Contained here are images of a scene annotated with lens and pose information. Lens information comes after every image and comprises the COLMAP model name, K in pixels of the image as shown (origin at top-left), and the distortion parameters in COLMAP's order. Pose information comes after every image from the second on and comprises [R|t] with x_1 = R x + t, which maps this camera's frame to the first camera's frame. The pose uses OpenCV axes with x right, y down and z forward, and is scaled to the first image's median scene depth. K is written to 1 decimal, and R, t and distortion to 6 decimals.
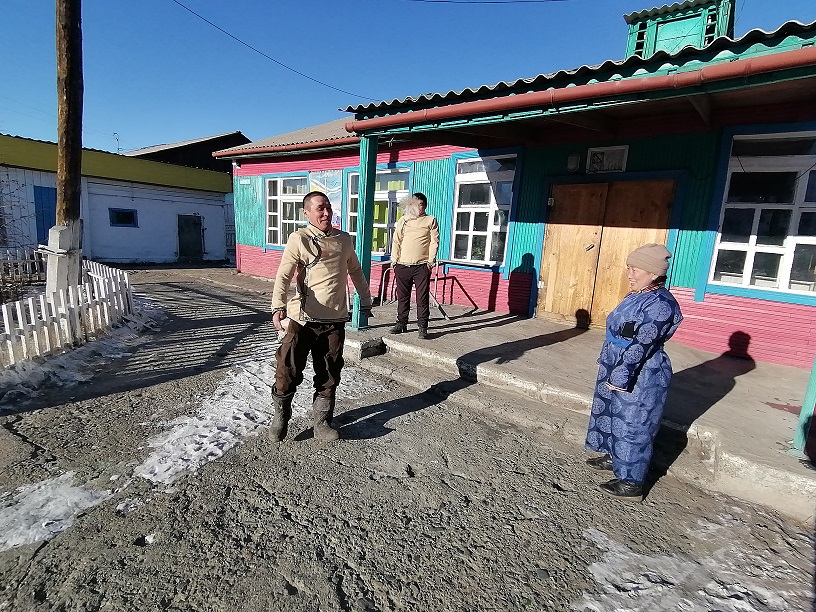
lens RADIAL K [[379.0, 0, 409.3], [0, 379.0, 307.6], [0, 0, 1]] dist [0.015013, -0.014563]
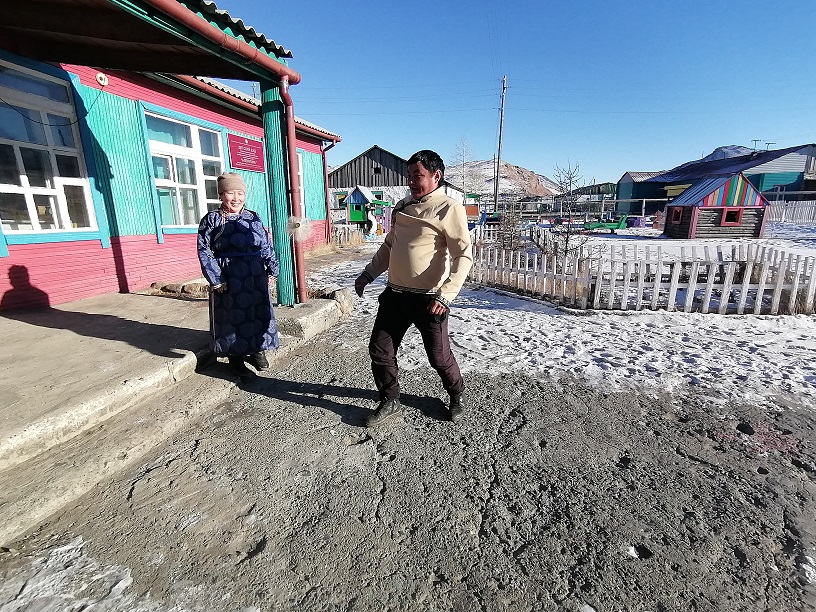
lens RADIAL K [[393.0, 0, 387.4], [0, 393.0, 305.1], [0, 0, 1]] dist [0.013695, -0.000760]
pose [[-0.350550, -0.278977, 0.894028, -0.542036], [0.159694, 0.922818, 0.350577, -0.139950], [-0.922828, 0.265666, -0.278943, 0.772092]]
